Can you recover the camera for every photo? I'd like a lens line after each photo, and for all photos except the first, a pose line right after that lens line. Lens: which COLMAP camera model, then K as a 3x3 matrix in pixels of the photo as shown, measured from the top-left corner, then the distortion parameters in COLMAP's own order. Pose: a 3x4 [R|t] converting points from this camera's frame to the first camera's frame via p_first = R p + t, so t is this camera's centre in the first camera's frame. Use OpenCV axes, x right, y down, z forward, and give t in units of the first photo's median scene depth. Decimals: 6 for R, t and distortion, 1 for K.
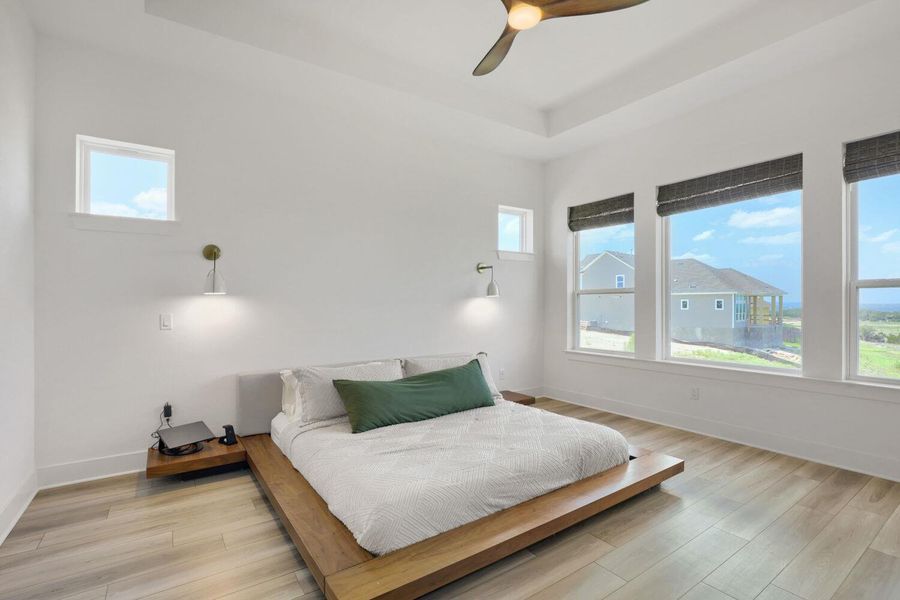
lens RADIAL K [[413.8, 0, 449.9], [0, 413.8, 299.9], [0, 0, 1]] dist [-0.013250, -0.000031]
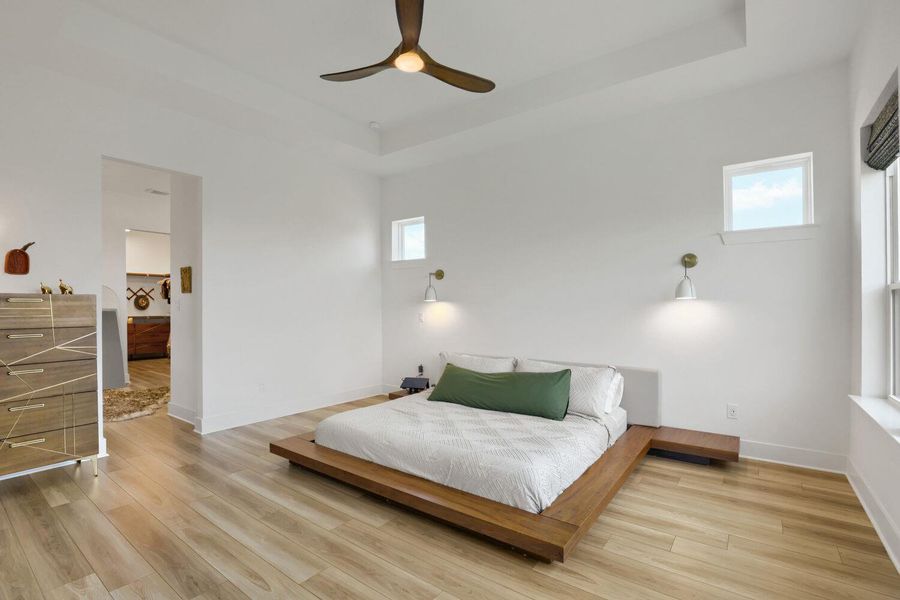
lens RADIAL K [[413.8, 0, 452.2], [0, 413.8, 308.9], [0, 0, 1]] dist [-0.013250, -0.000031]
pose [[0.327756, 0.005818, -0.944745, 0.989345], [0.007259, 0.999936, 0.008676, 0.001676], [0.944735, -0.009702, 0.327693, 0.543411]]
